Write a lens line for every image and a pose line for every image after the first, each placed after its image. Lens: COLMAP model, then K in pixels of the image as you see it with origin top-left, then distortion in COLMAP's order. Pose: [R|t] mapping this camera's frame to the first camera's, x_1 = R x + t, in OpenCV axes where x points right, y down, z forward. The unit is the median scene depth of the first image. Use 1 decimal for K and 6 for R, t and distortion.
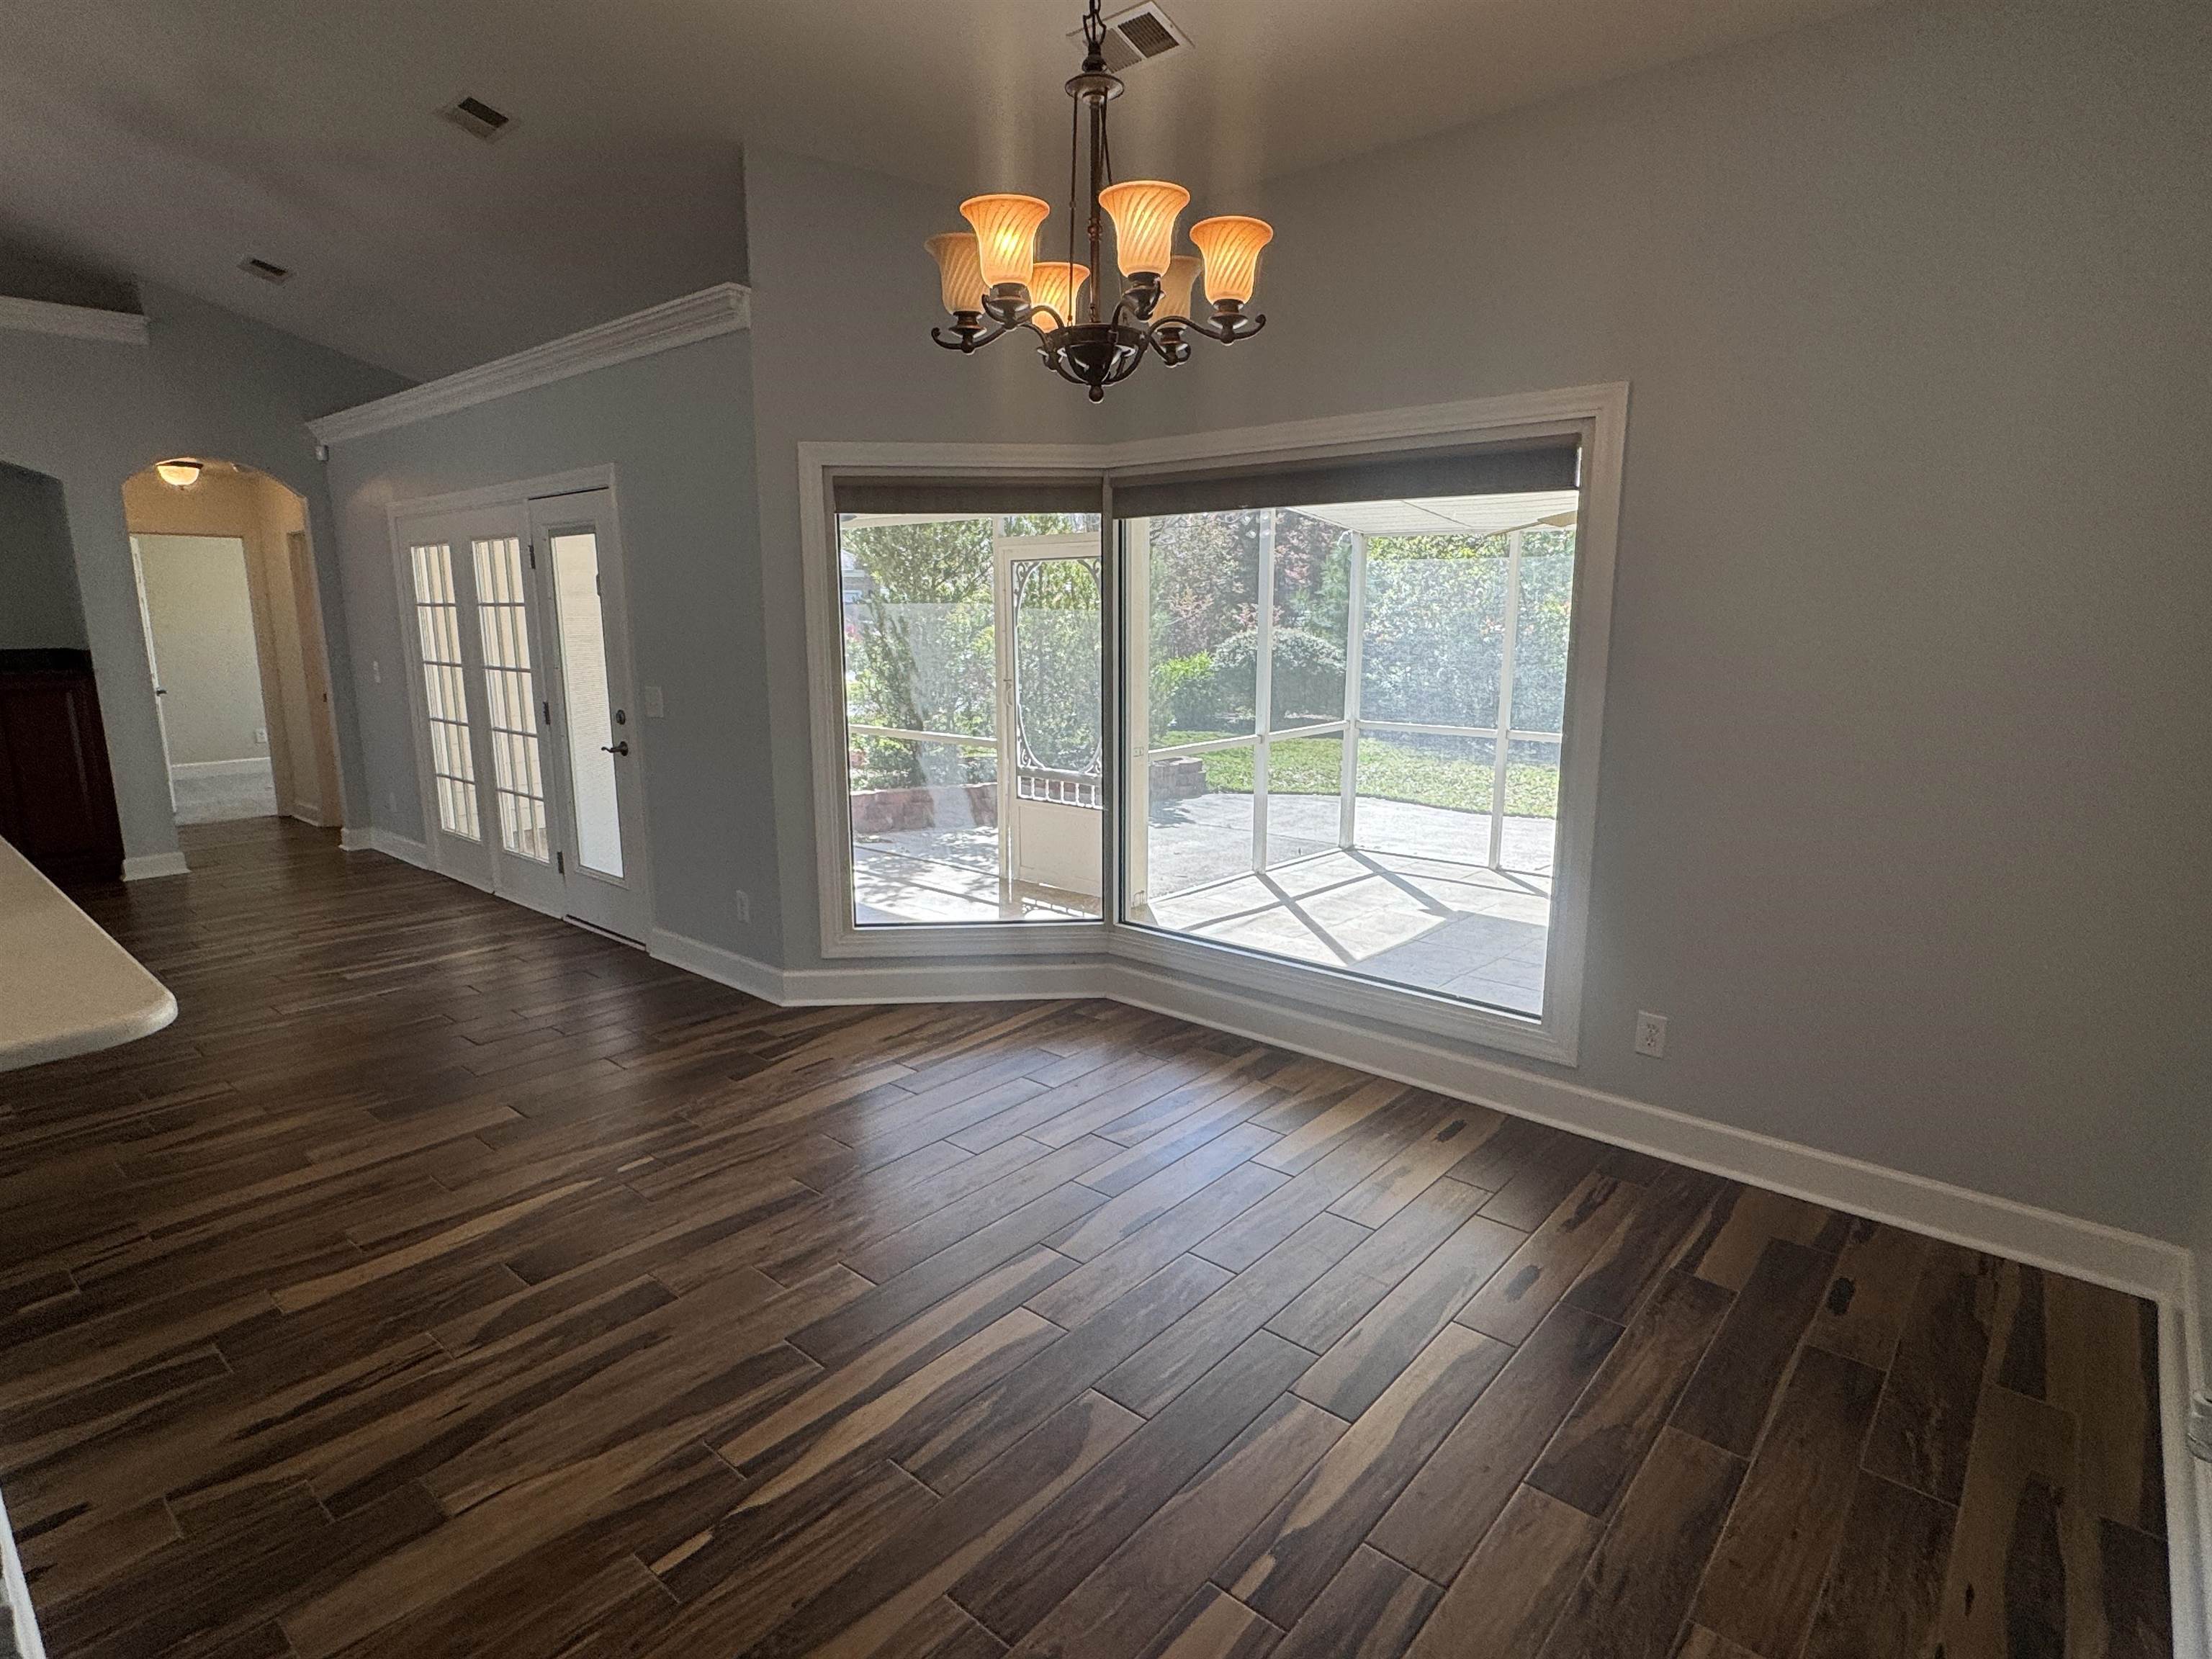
lens RADIAL K [[1158.0, 0, 1101.4], [0, 1158.0, 834.4], [0, 0, 1]] dist [-0.007549, 0.000131]
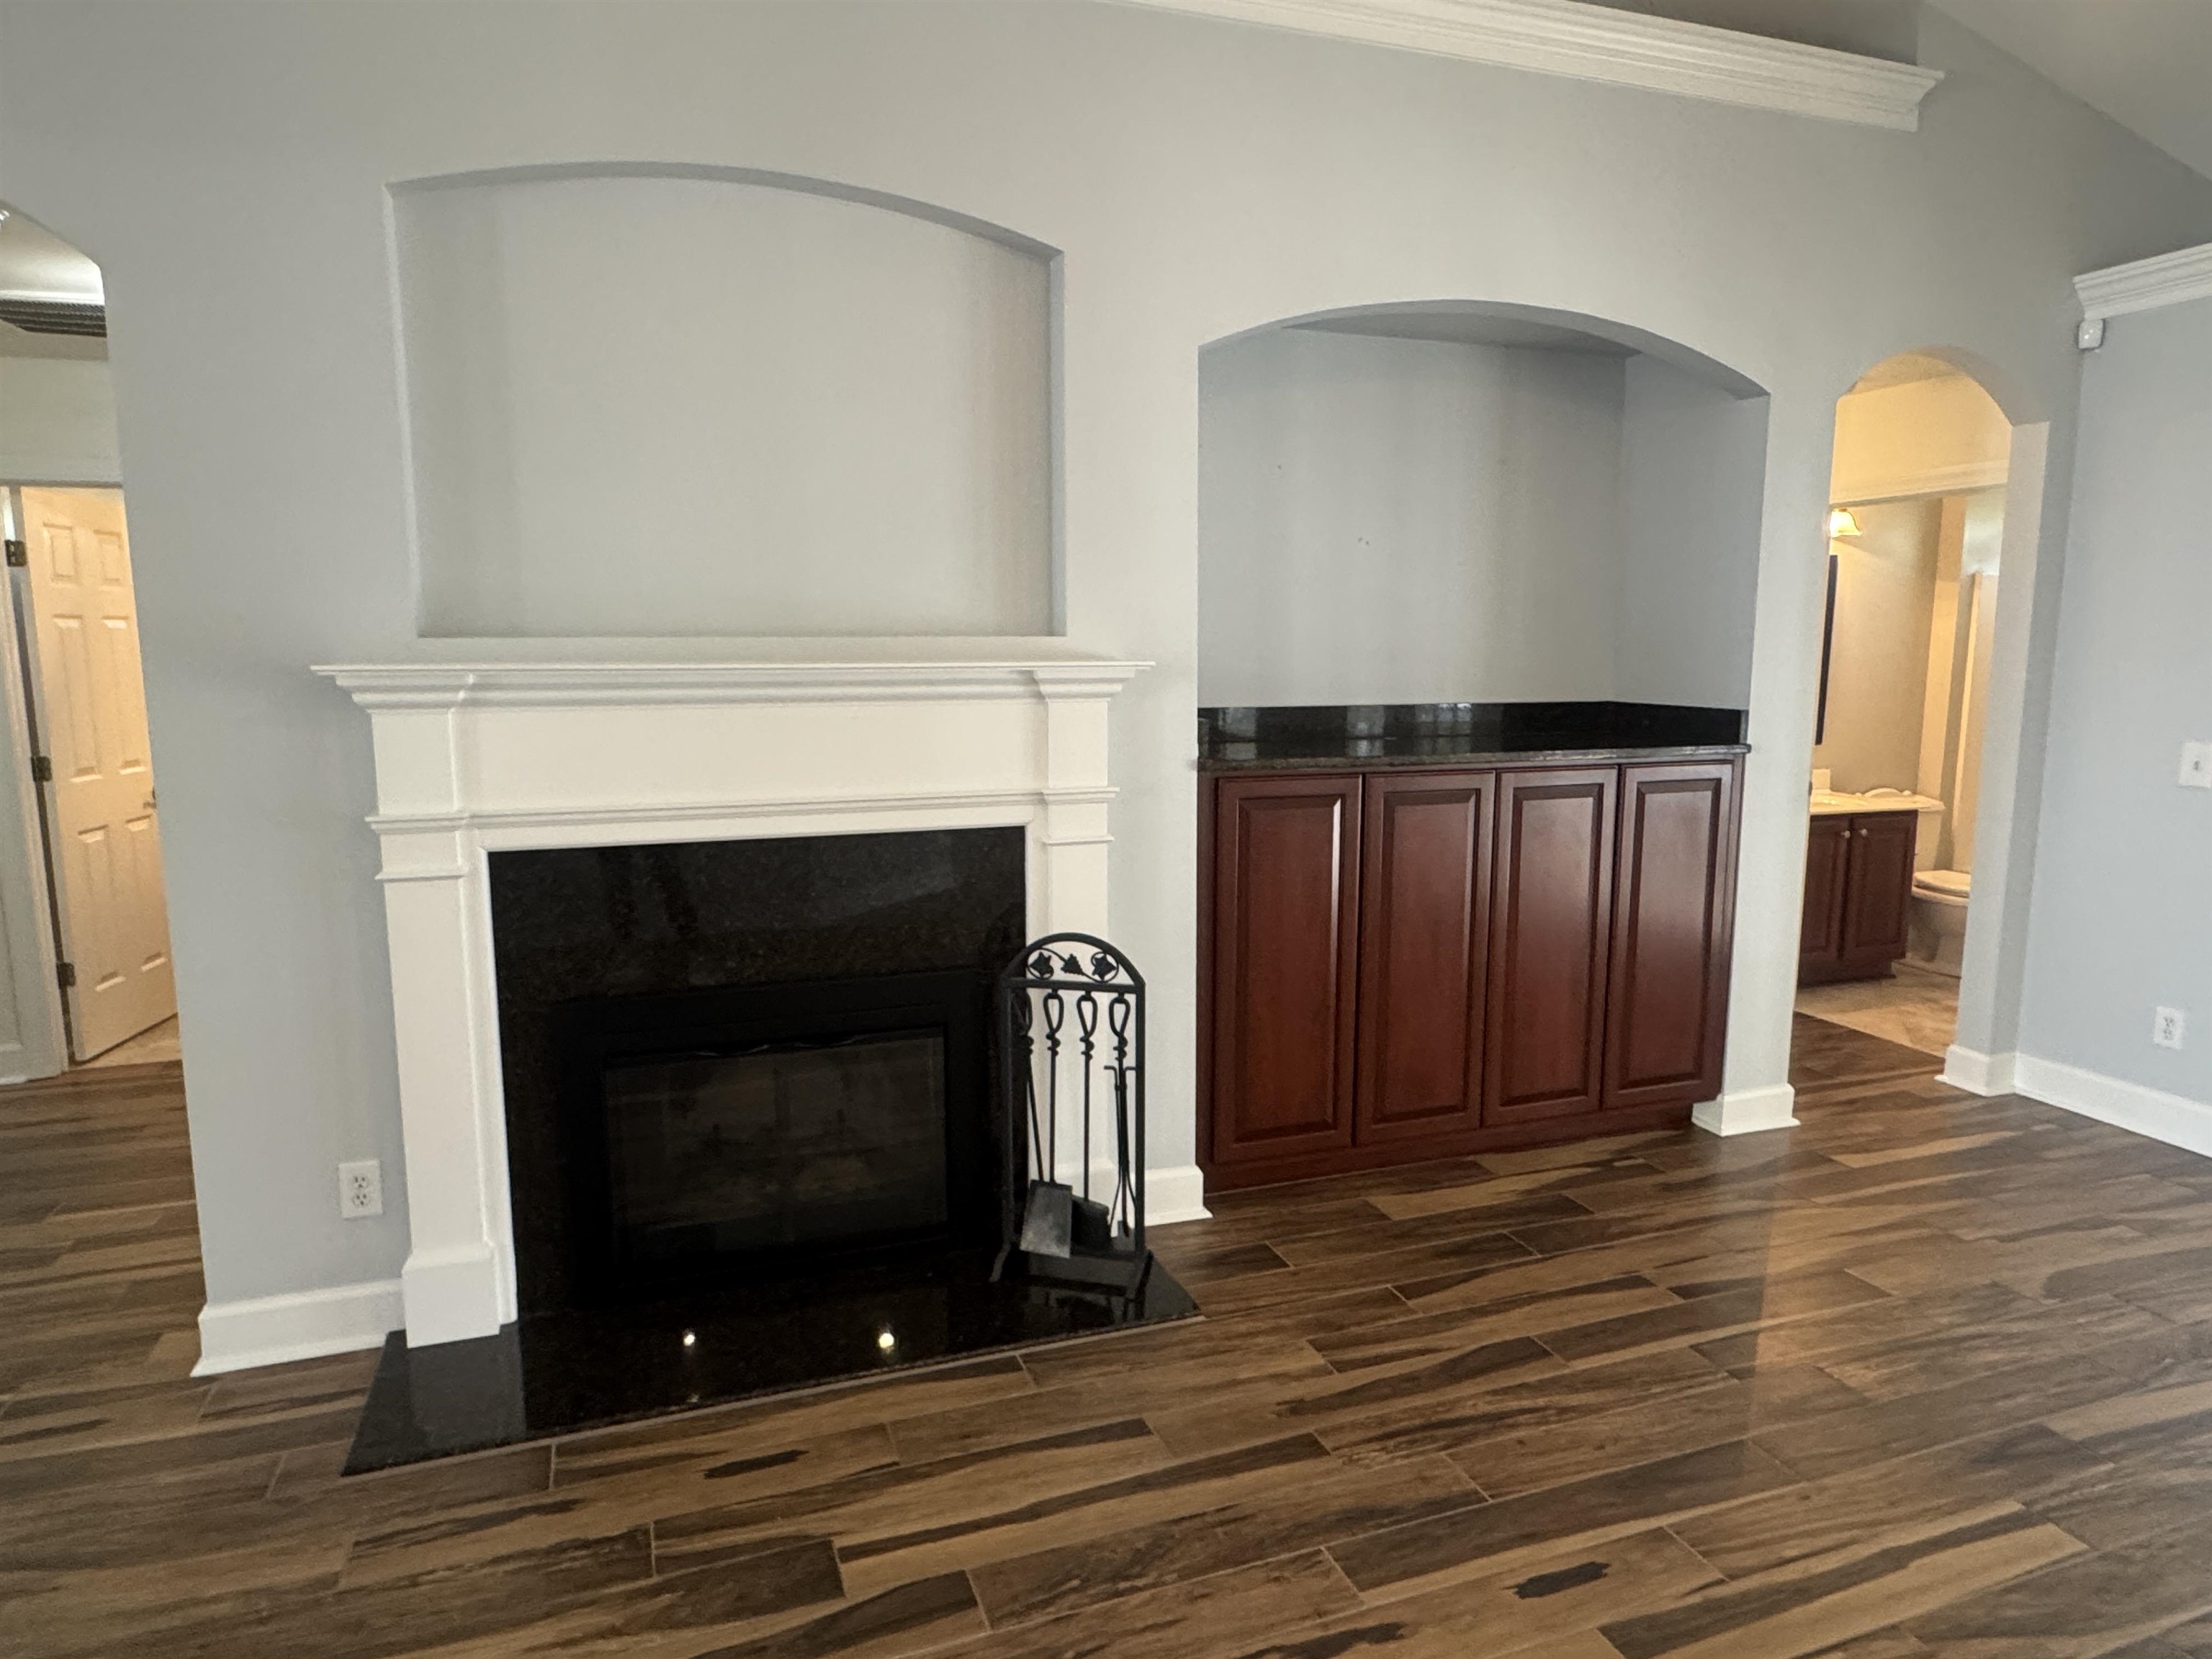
lens RADIAL K [[1332.2, 0, 1076.7], [0, 1332.2, 819.3], [0, 0, 1]] dist [-0.009519, -0.002526]
pose [[0.867980, 0.076014, -0.490748, -1.296120], [-0.102045, 0.994428, -0.026456, -0.094063], [0.486002, 0.073041, 0.870900, 0.487911]]
